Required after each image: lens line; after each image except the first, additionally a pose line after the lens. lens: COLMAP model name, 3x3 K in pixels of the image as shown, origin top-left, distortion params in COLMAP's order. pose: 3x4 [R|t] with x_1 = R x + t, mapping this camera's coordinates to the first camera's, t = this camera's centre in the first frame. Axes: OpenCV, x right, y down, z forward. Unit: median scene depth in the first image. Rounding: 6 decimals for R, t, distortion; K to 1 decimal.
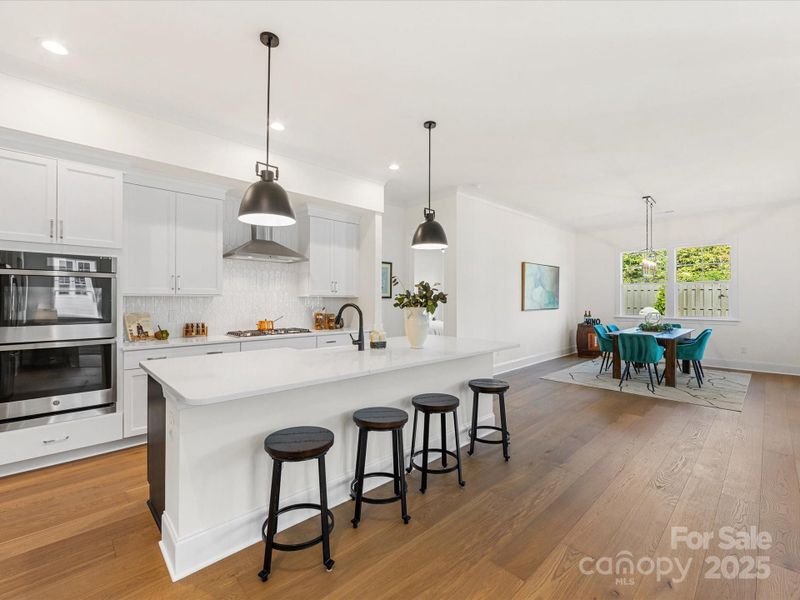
lens RADIAL K [[351.7, 0, 396.0], [0, 351.7, 298.3], [0, 0, 1]] dist [-0.005001, 0.000984]
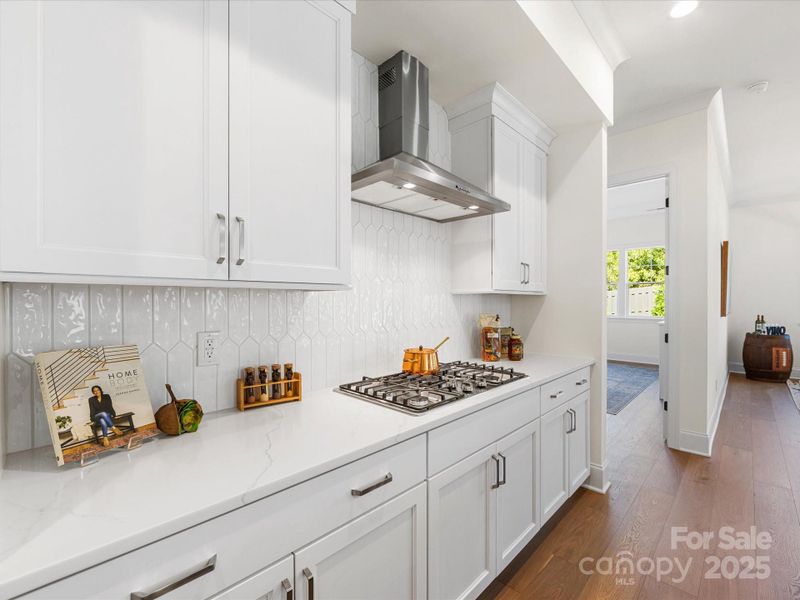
lens RADIAL K [[351.7, 0, 397.2], [0, 351.7, 302.5], [0, 0, 1]] dist [-0.005001, 0.000984]
pose [[0.999543, 0.000291, 0.030217, -0.451756], [-0.000693, 0.999911, 0.013318, 0.002204], [-0.030210, -0.013333, 0.999455, 0.641190]]
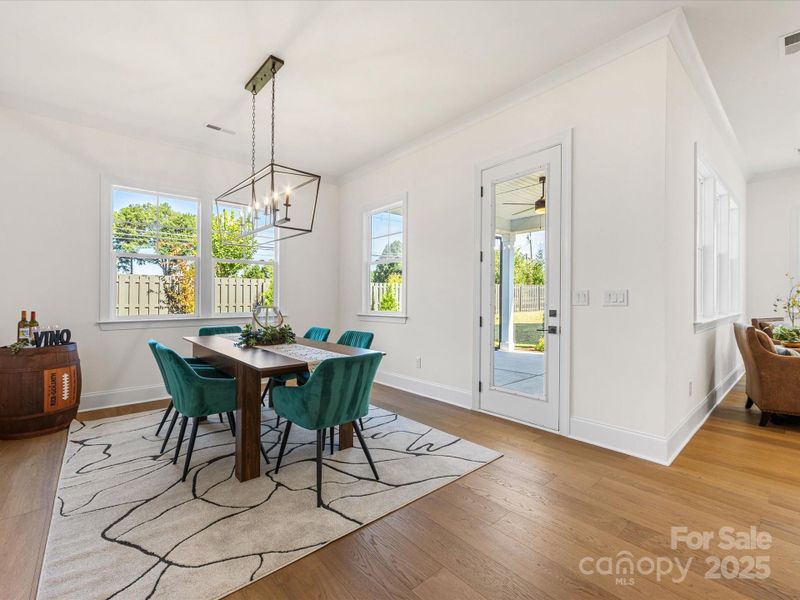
lens RADIAL K [[351.7, 0, 400.2], [0, 351.7, 300.6], [0, 0, 1]] dist [-0.005001, 0.000984]
pose [[0.032120, 0.003456, 0.999478, 0.359727], [-0.007336, 0.999968, -0.003222, 0.046486], [-0.999457, -0.007229, 0.032144, 1.201728]]
